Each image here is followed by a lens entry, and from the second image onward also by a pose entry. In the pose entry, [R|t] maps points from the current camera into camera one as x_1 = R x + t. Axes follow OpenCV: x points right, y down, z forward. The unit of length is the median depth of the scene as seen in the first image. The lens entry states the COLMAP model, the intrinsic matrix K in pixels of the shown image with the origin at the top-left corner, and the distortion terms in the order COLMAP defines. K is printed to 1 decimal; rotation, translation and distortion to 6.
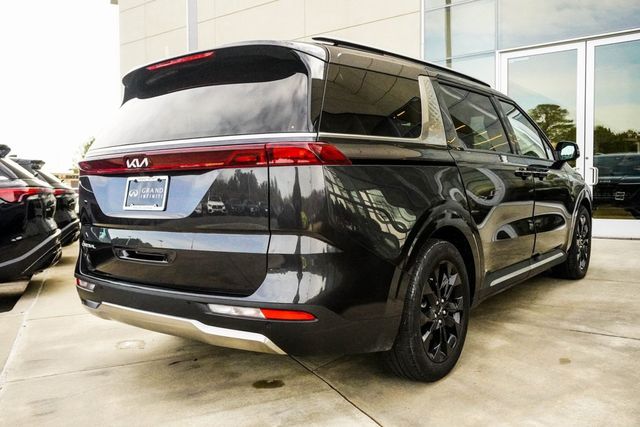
lens RADIAL K [[570.0, 0, 322.1], [0, 570.0, 211.2], [0, 0, 1]] dist [-0.033684, 0.036944]
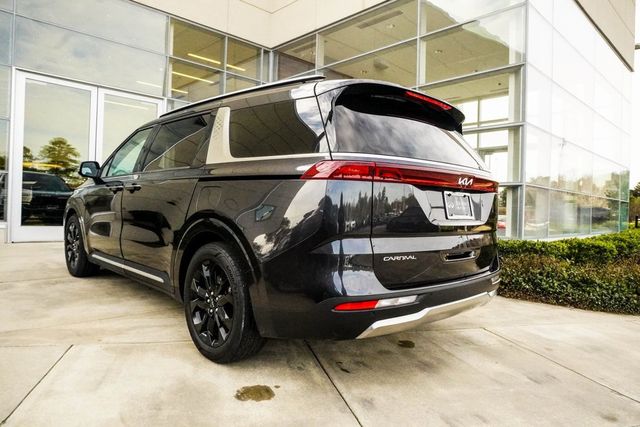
lens RADIAL K [[433.0, 0, 321.3], [0, 433.0, 213.1], [0, 0, 1]] dist [-0.035461, 0.001565]
pose [[0.138452, 0.006495, 0.990348, -1.288020], [0.012577, 0.999886, -0.008316, -0.010947], [-0.990289, 0.013607, 0.138355, 1.162032]]
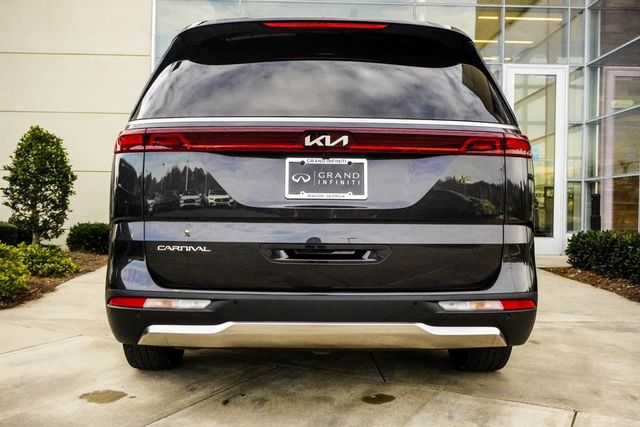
lens RADIAL K [[632.8, 0, 320.5], [0, 632.8, 212.6], [0, 0, 1]] dist [-0.015085, 0.000000]
pose [[0.782195, 0.018375, 0.622763, -0.878868], [0.003707, 0.999410, -0.034144, 0.048415], [-0.623023, 0.029016, 0.781665, 0.291905]]
